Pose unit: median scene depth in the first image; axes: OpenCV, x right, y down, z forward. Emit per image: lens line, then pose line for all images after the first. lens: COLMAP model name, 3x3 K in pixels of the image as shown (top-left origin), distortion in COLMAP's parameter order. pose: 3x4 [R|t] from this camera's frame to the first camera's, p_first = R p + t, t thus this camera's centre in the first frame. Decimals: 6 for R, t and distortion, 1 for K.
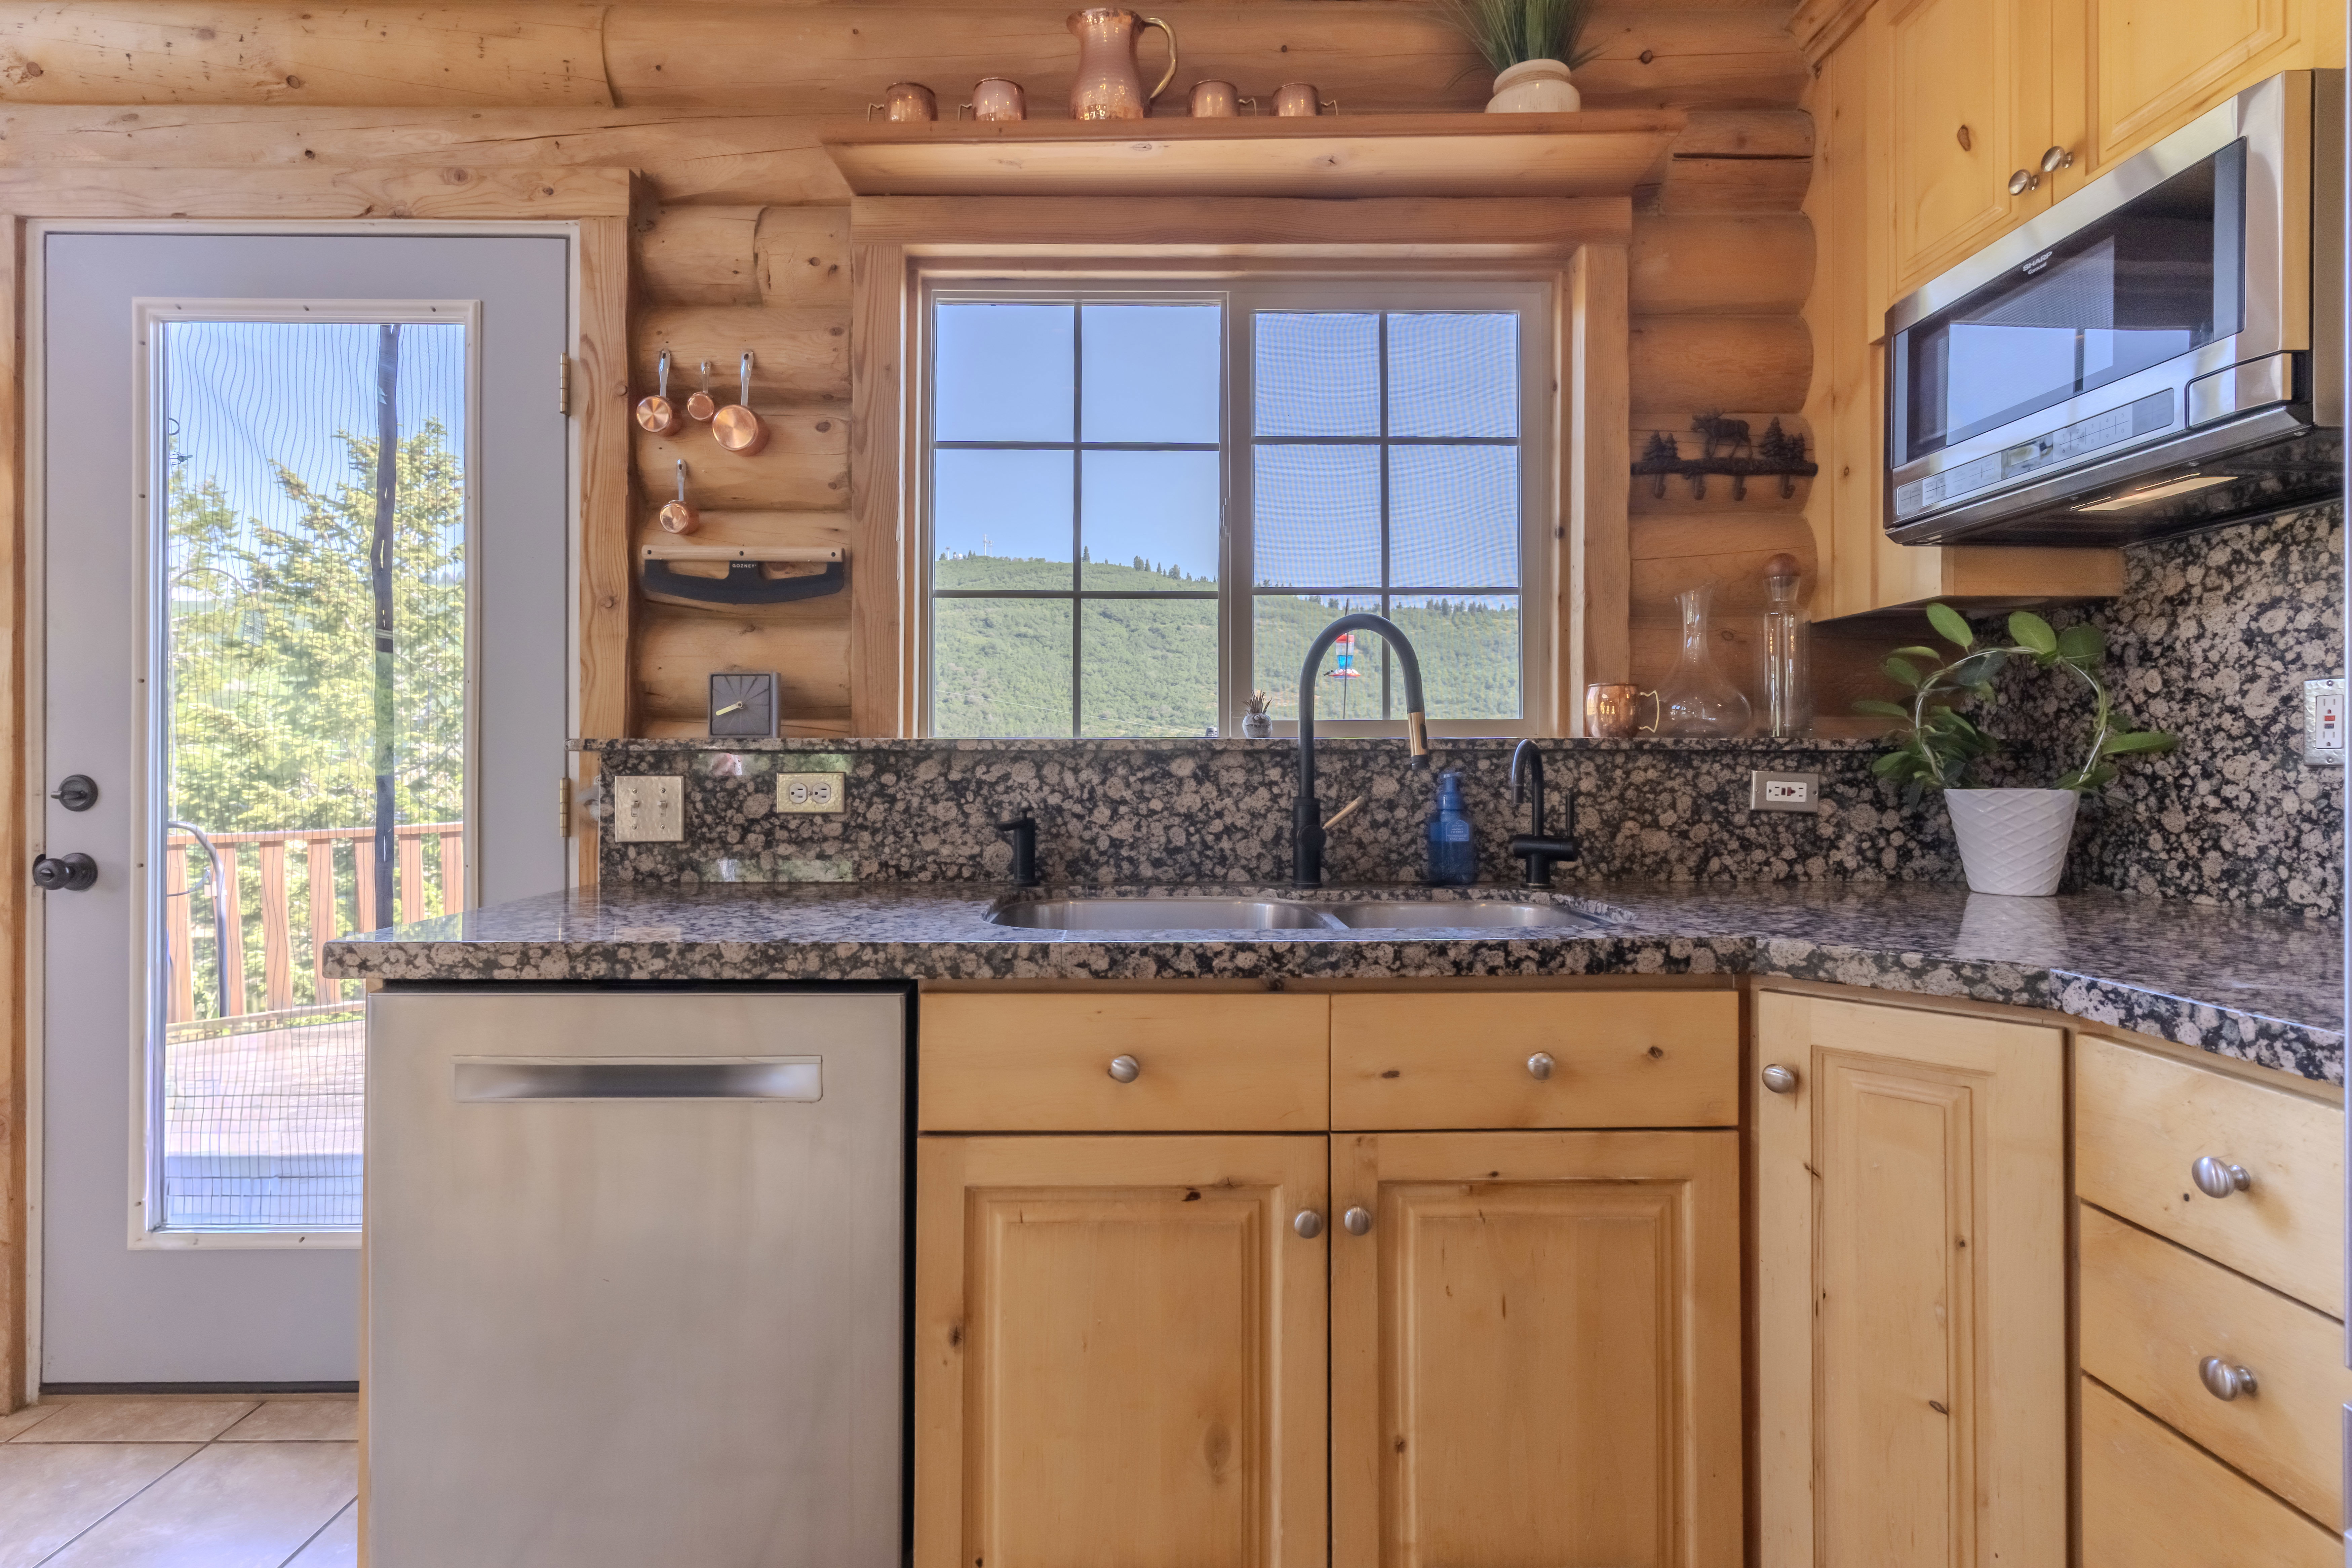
lens RADIAL K [[1145.7, 0, 1178.2], [0, 1145.7, 756.4], [0, 0, 1]] dist [0.003212, 0.000410]
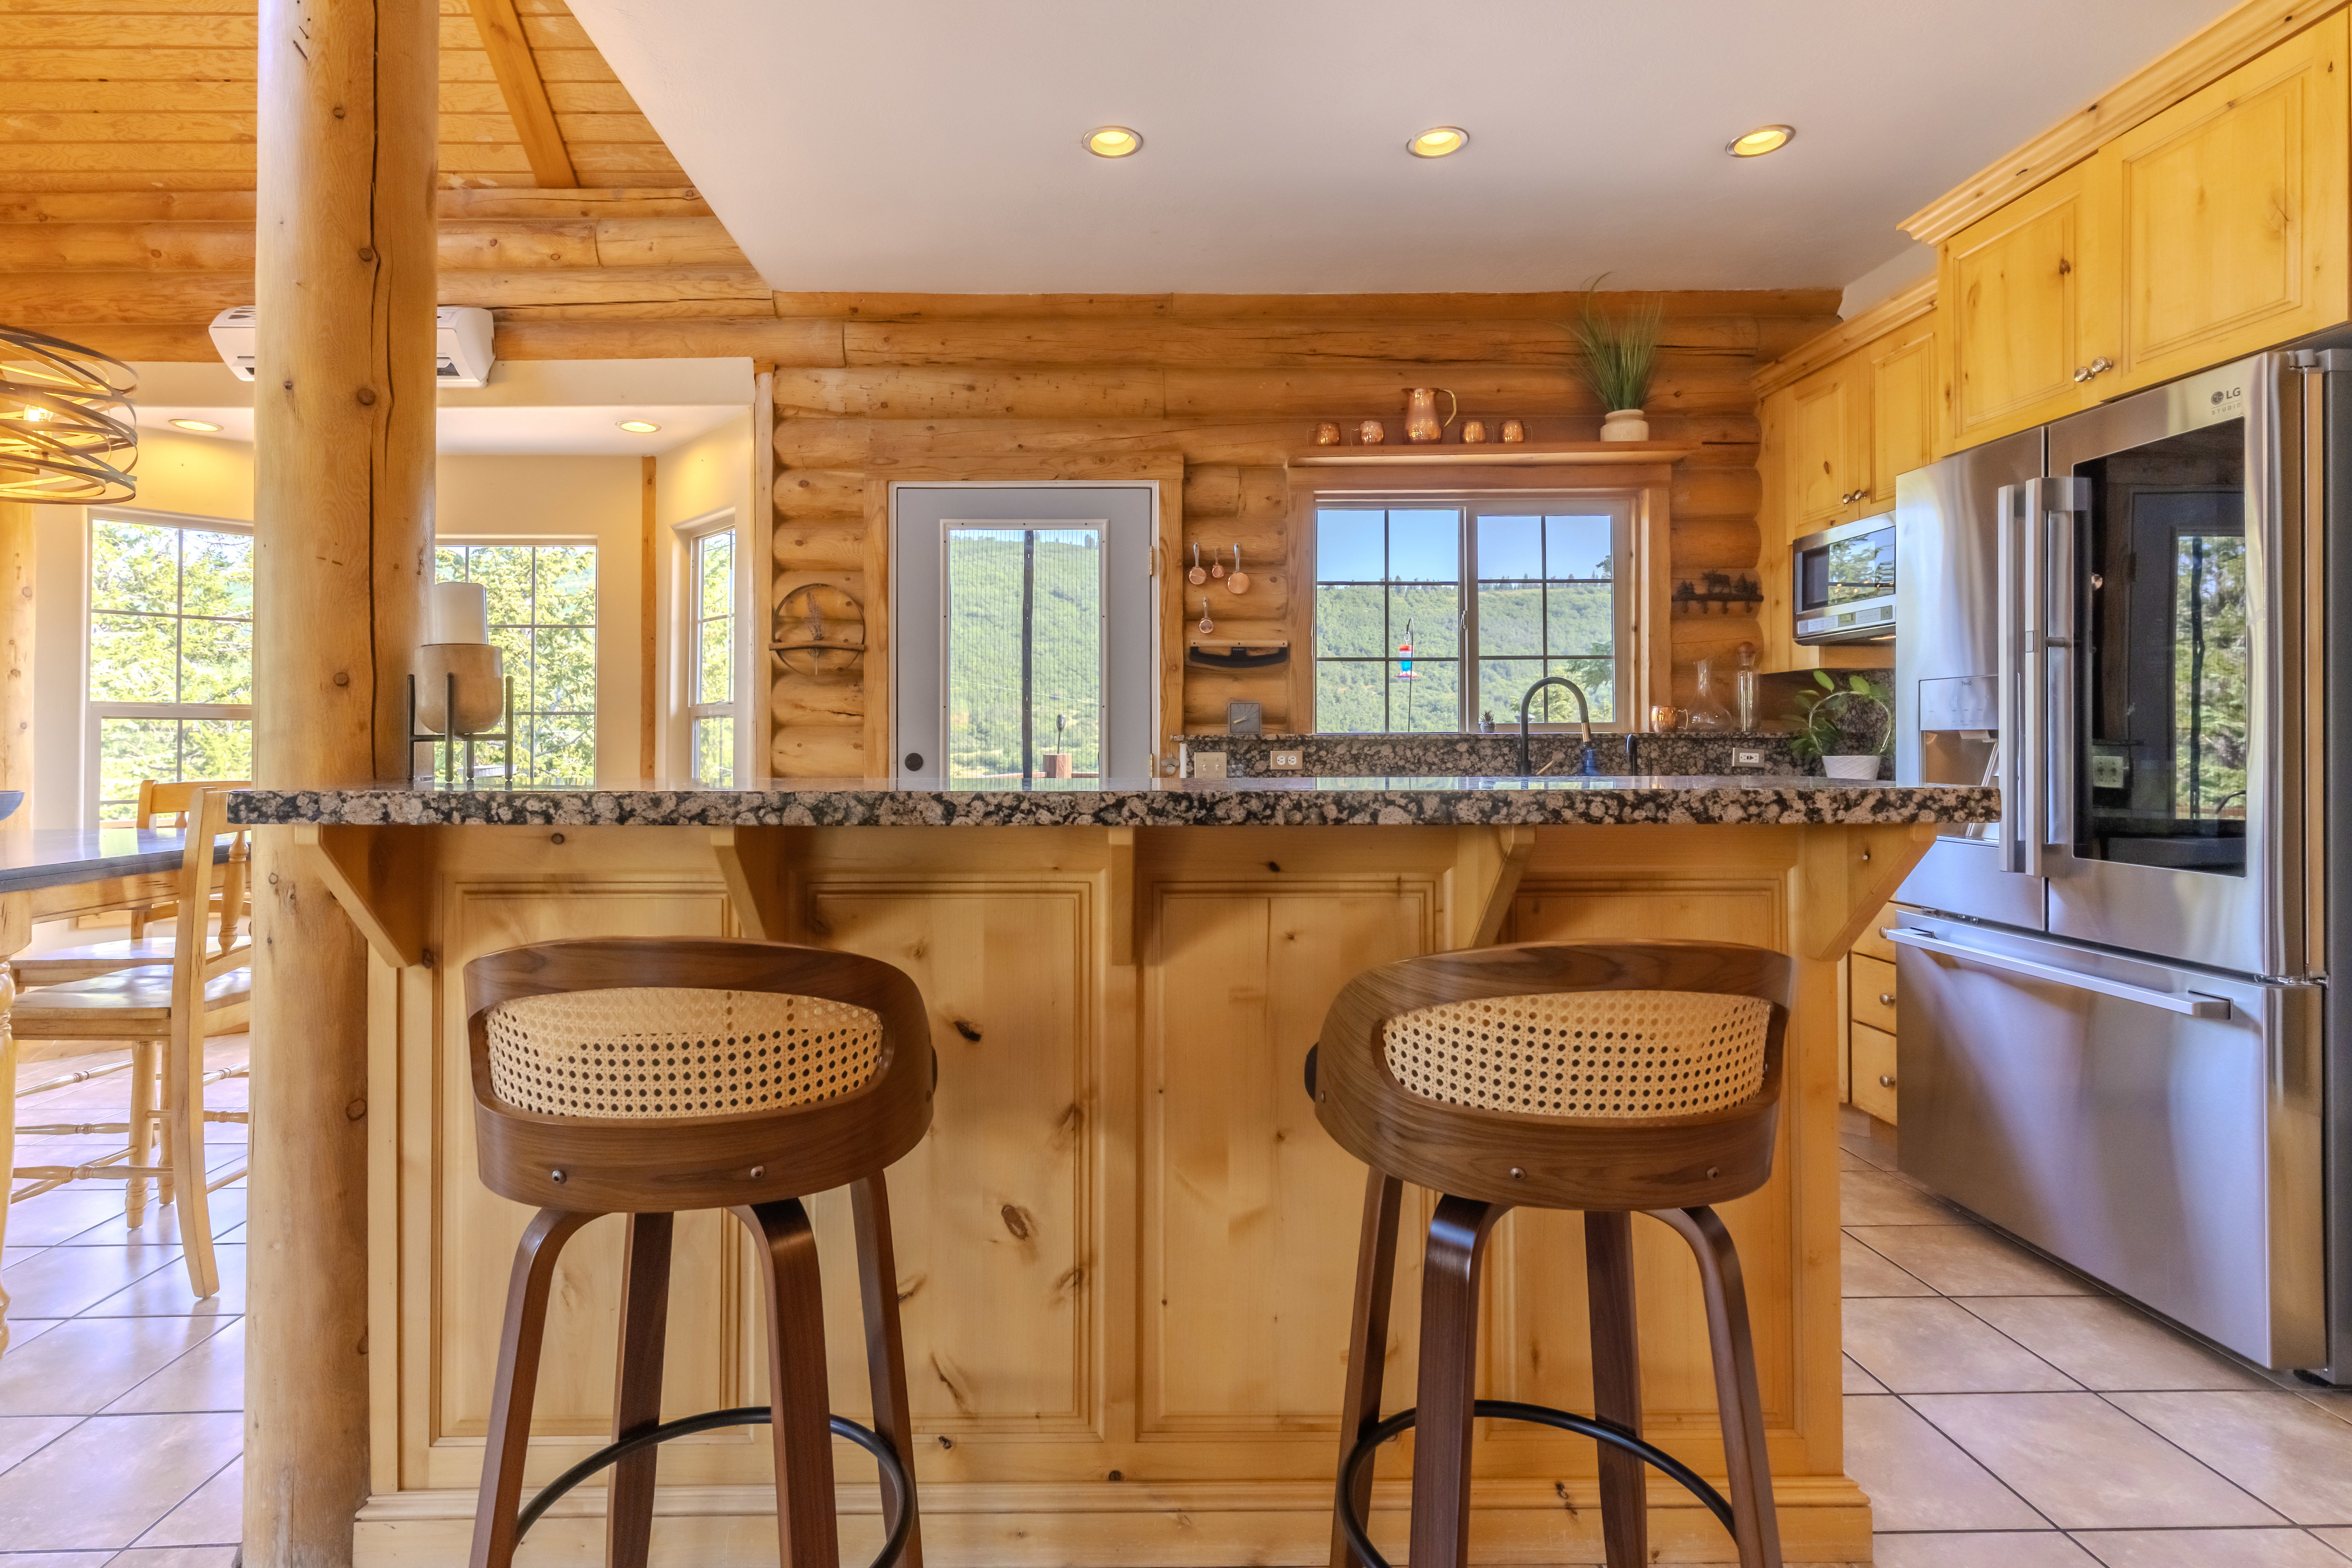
lens RADIAL K [[1182.3, 0, 1124.2], [0, 1182.3, 734.6], [0, 0, 1]] dist [0.002909, 0.000349]
pose [[0.999979, -0.003506, 0.005503, -0.629092], [0.003513, 0.999993, -0.001231, -0.012850], [-0.005499, 0.001251, 0.999984, -1.166692]]
